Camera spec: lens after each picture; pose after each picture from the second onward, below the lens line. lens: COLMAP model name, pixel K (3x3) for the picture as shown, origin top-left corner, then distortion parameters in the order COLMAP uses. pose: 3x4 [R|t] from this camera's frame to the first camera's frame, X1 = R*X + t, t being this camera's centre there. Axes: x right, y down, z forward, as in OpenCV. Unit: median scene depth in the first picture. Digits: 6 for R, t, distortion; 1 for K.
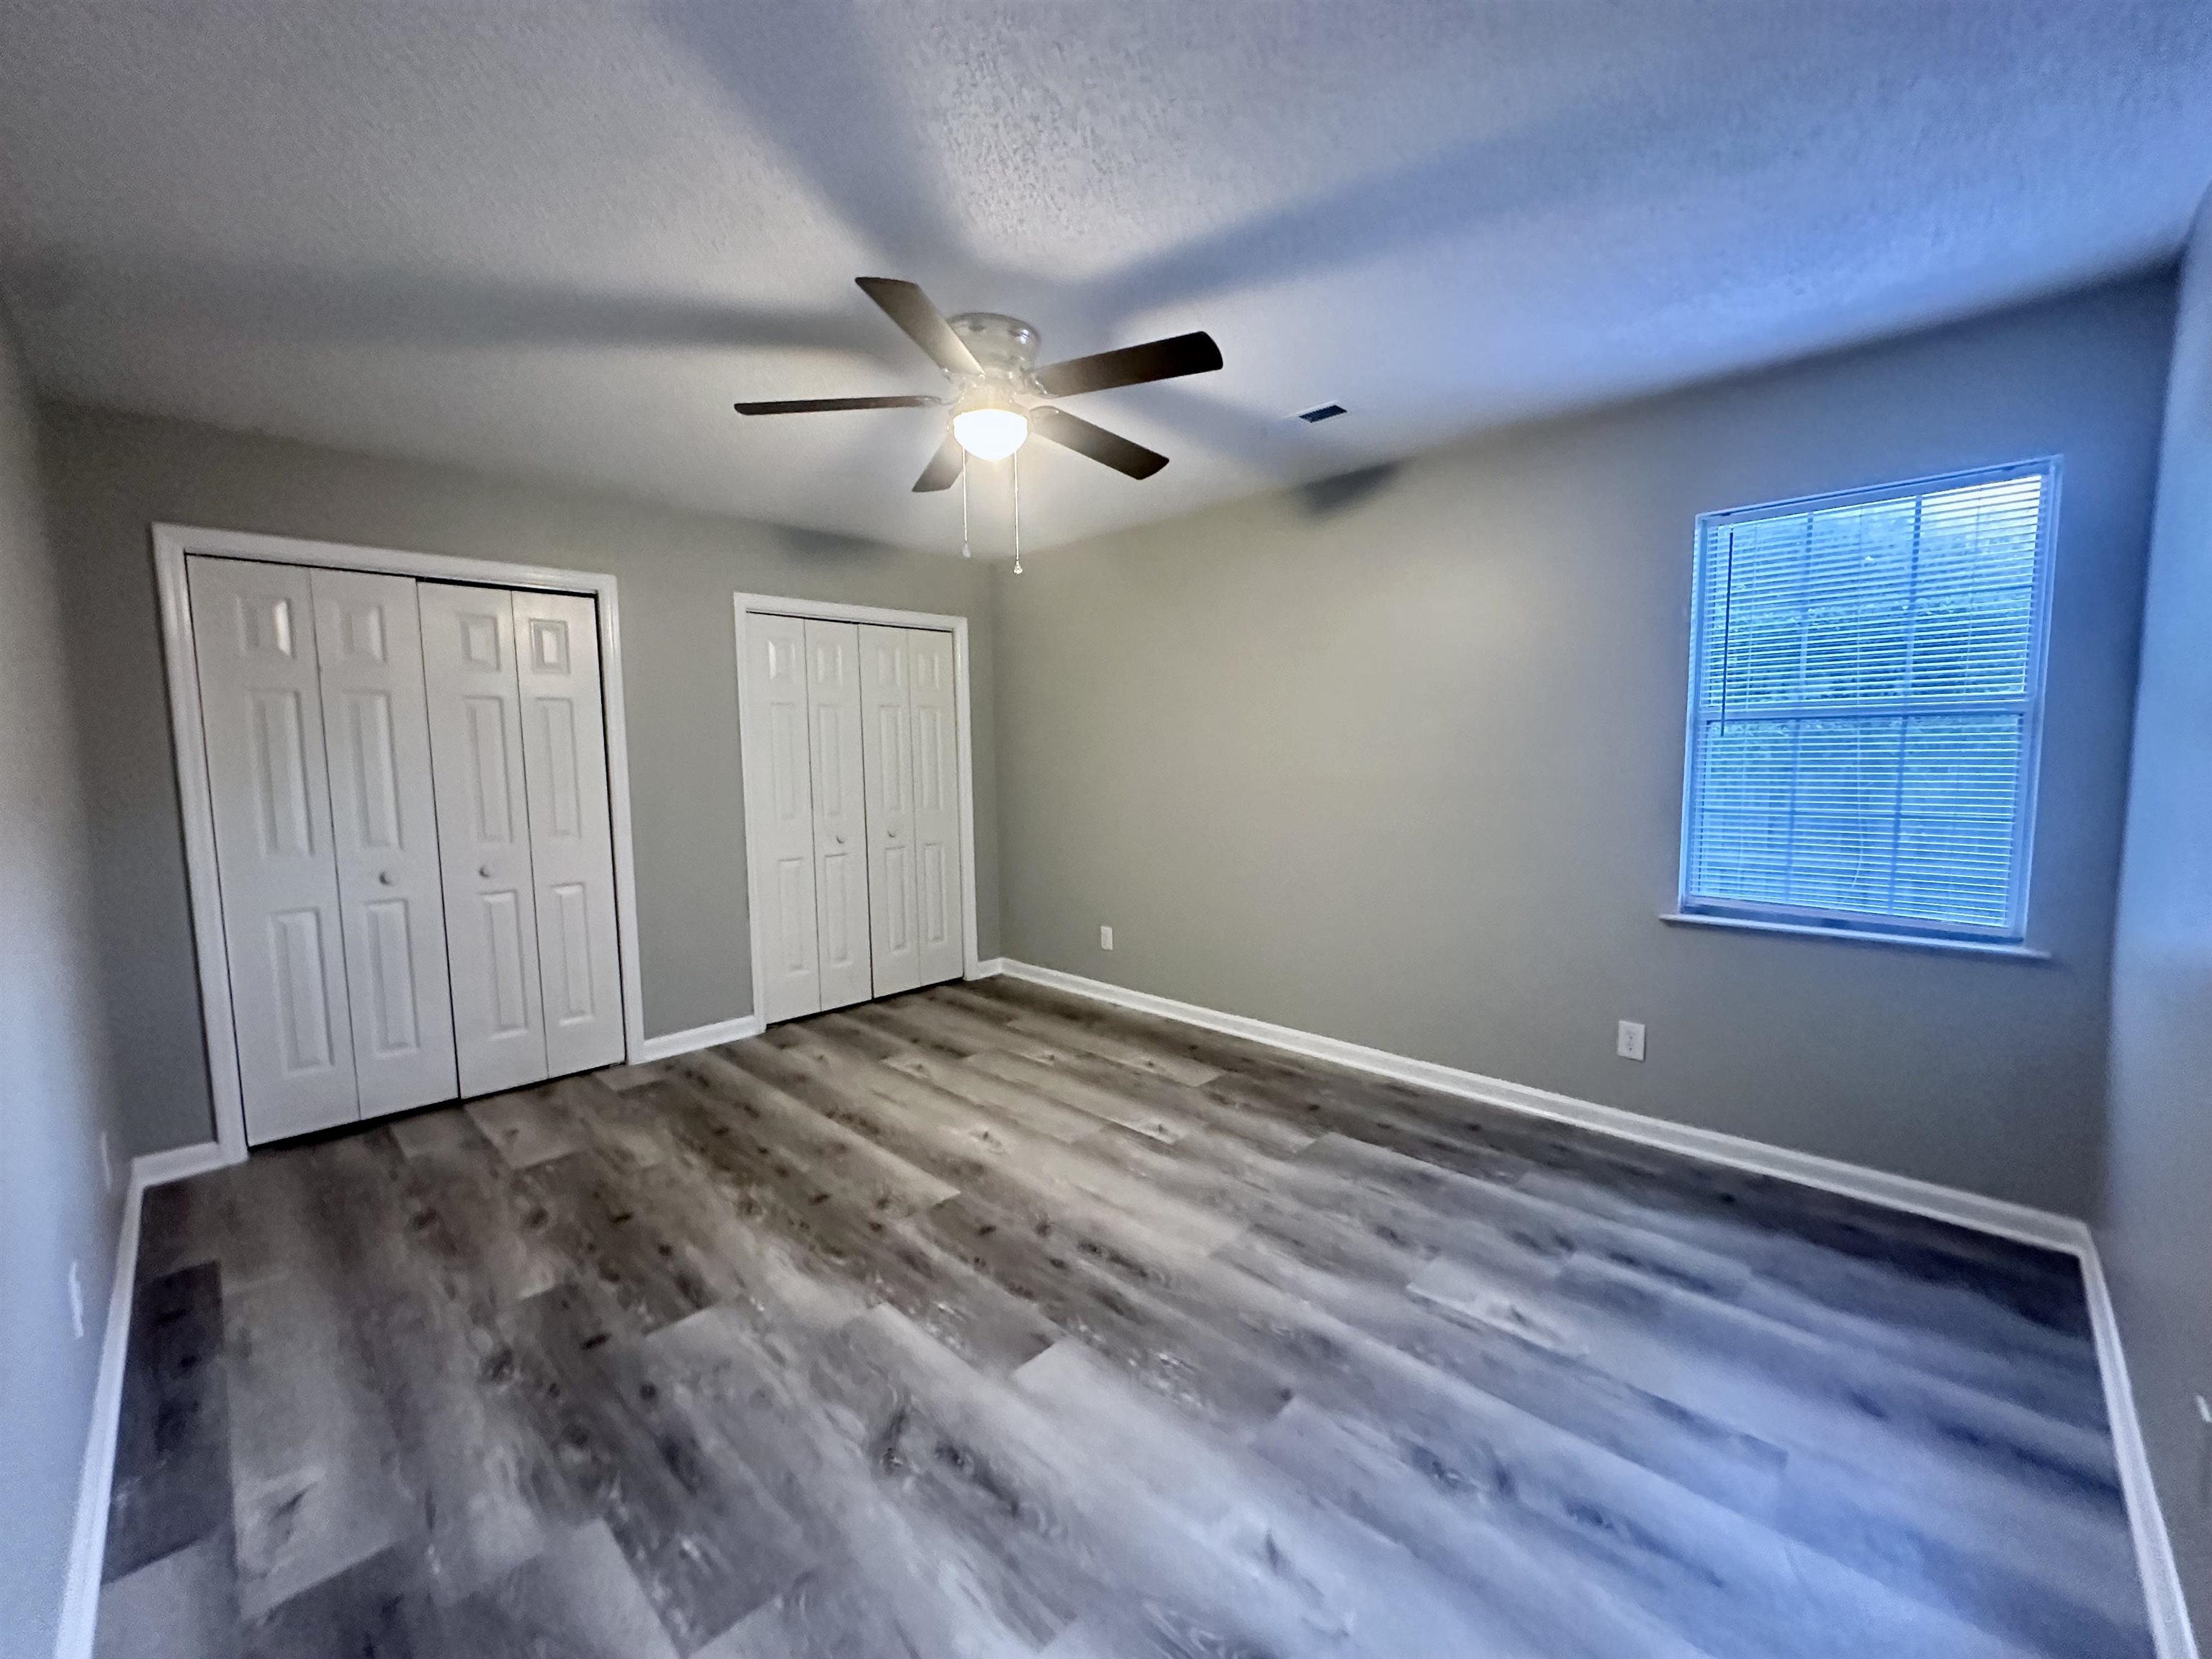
lens RADIAL K [[896.6, 0, 1100.6], [0, 896.6, 830.8], [0, 0, 1]] dist [0.002211, 0.000117]
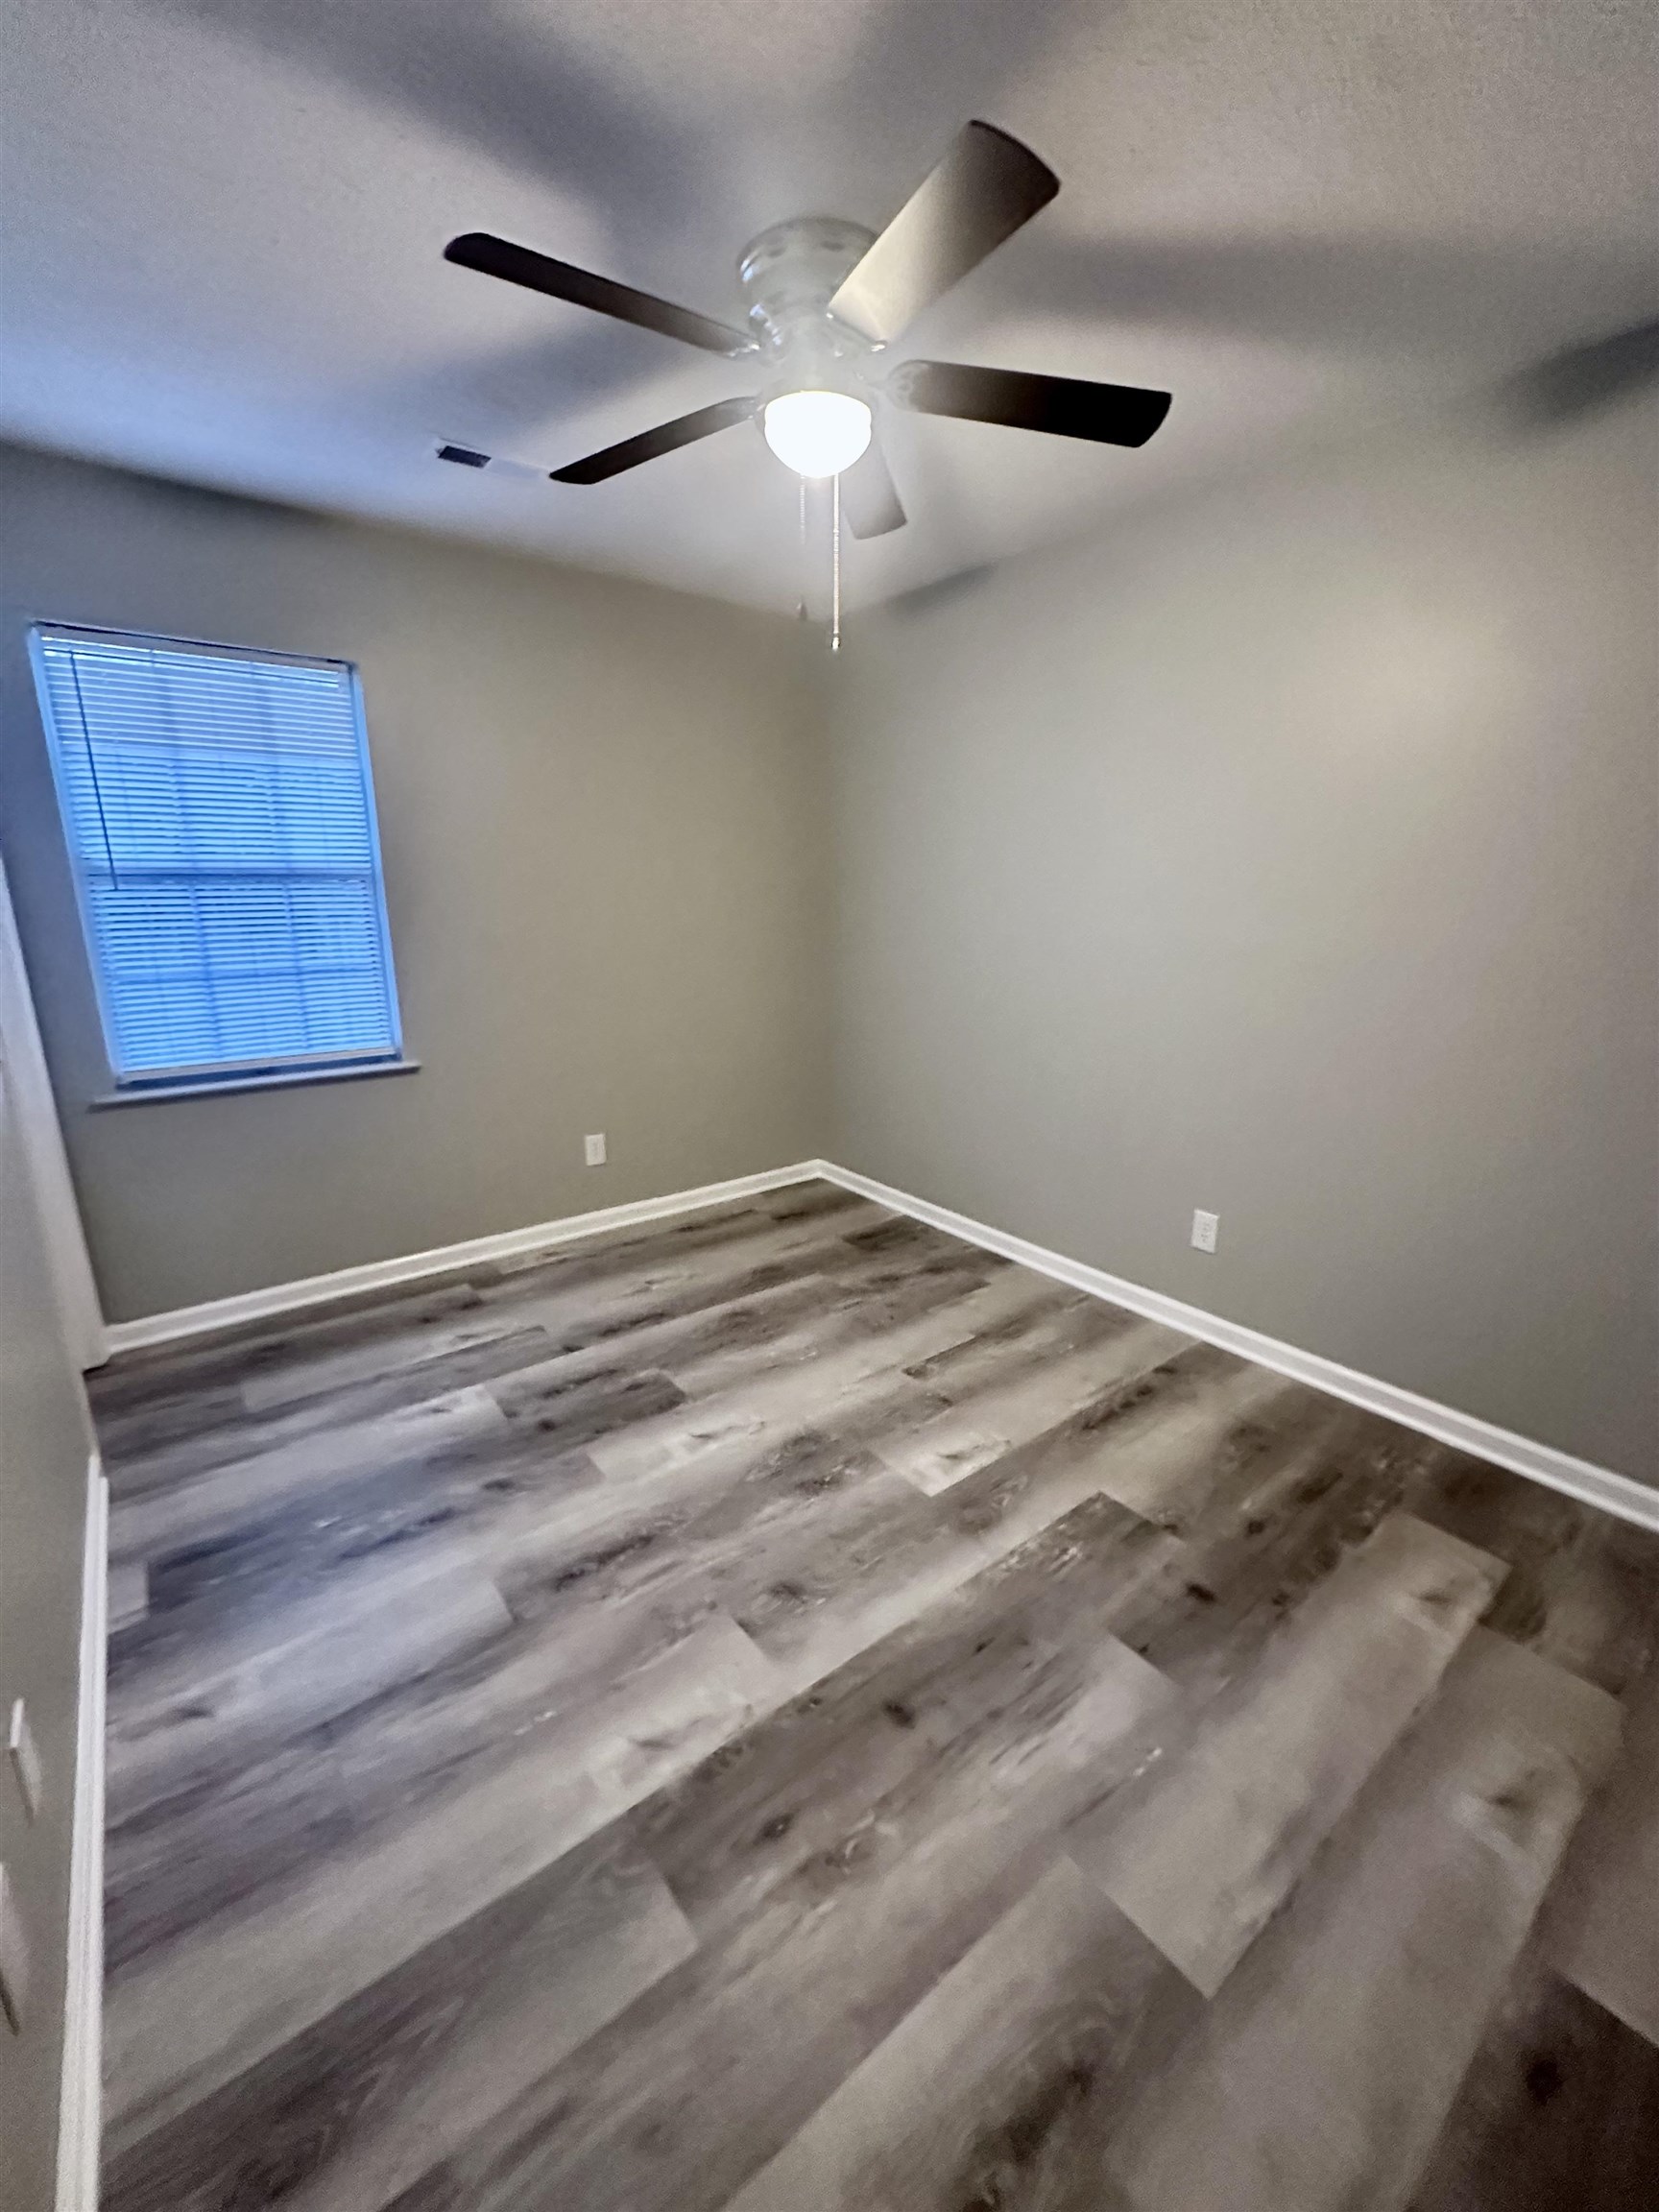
lens RADIAL K [[896.6, 0, 898.6], [0, 896.6, 1080.1], [0, 0, 1]] dist [0.002211, 0.000117]
pose [[0.100835, -0.193297, 0.975945, -0.713043], [0.096599, 0.978212, 0.183765, -0.048485], [-0.990202, 0.075745, 0.117310, 0.708370]]
